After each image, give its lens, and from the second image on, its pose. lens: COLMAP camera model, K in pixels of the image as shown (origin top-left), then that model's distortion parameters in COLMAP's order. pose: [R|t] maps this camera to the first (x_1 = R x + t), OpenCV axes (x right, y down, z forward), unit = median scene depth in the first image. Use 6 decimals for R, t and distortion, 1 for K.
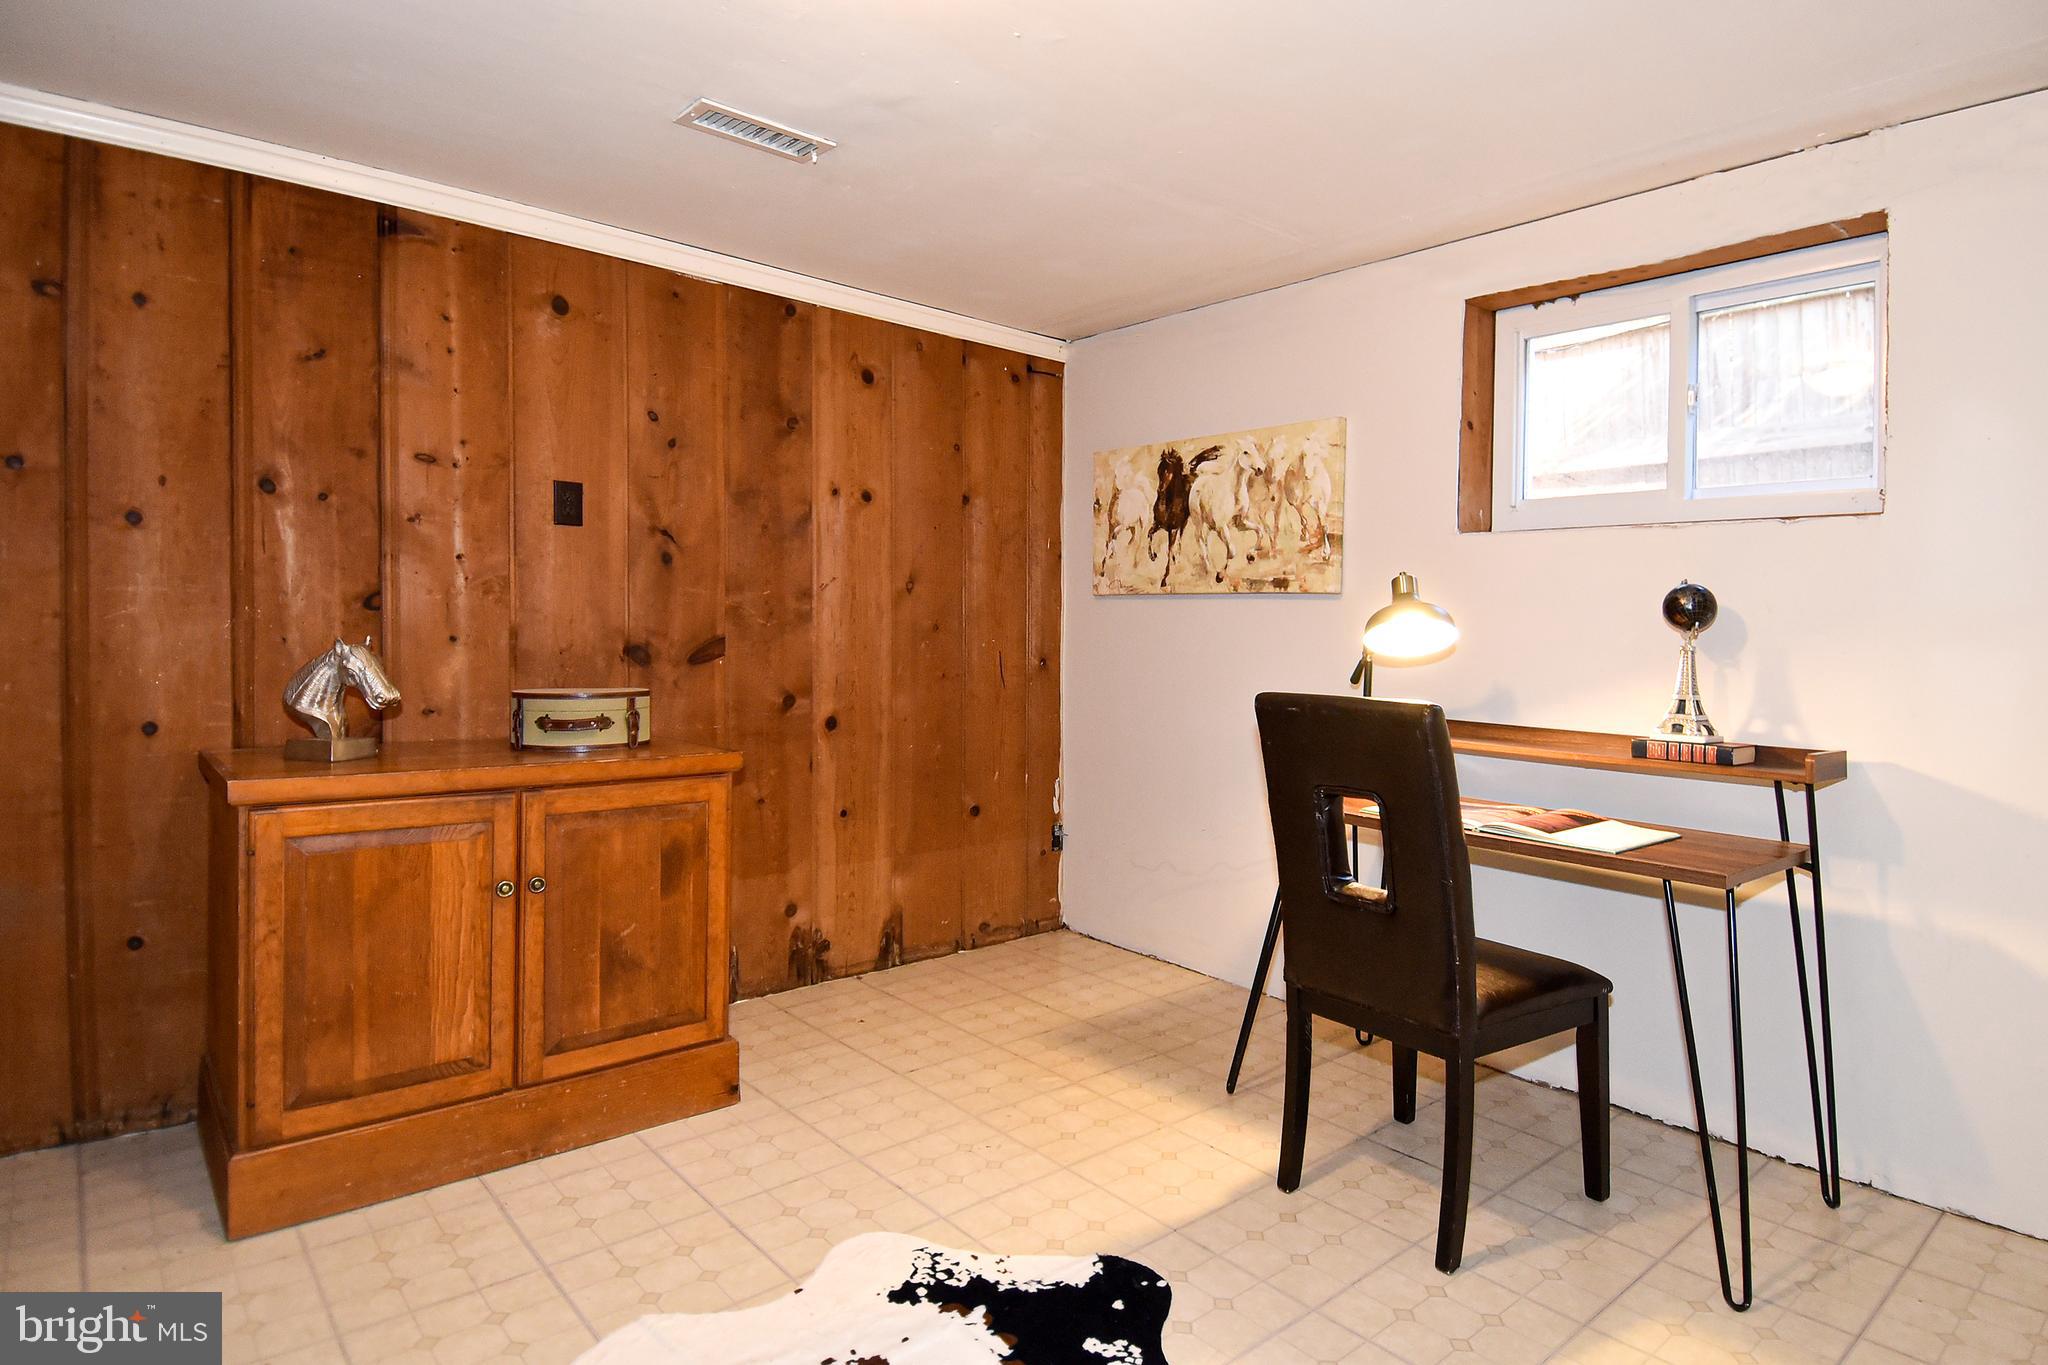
lens RADIAL K [[1121.5, 0, 1066.6], [0, 1121.5, 660.3], [0, 0, 1]] dist [0.058647, -0.066472]
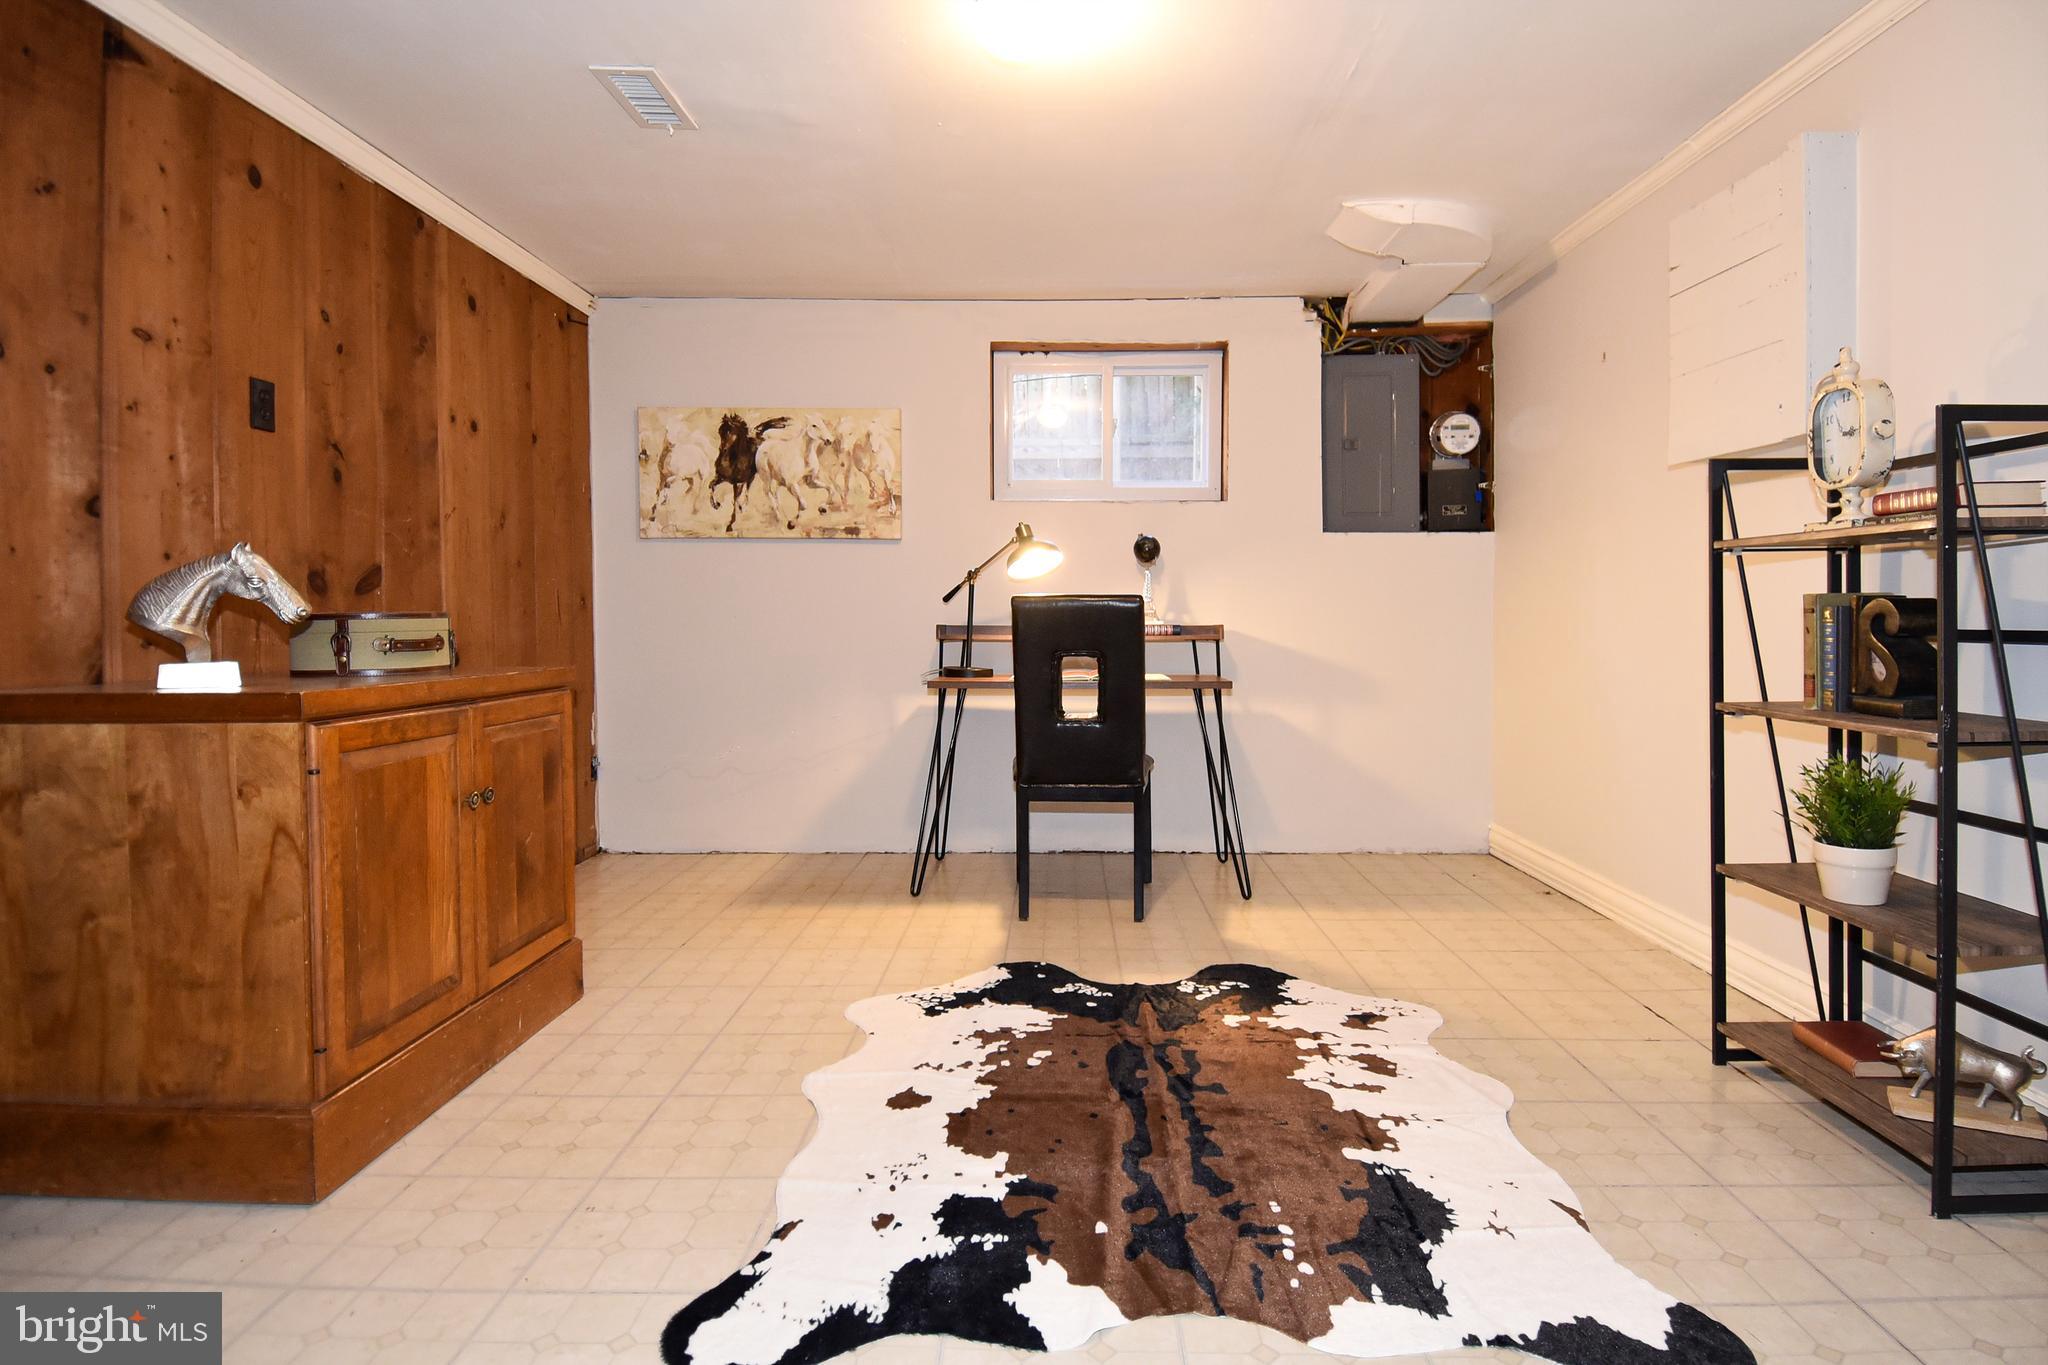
lens RADIAL K [[1089.8, 0, 1055.8], [0, 1089.8, 663.3], [0, 0, 1]] dist [0.055382, -0.058347]
pose [[0.666566, -0.053445, 0.743528, -0.593521], [0.036555, 0.998570, 0.039007, 0.043061], [-0.744549, 0.001179, 0.667567, -0.016811]]
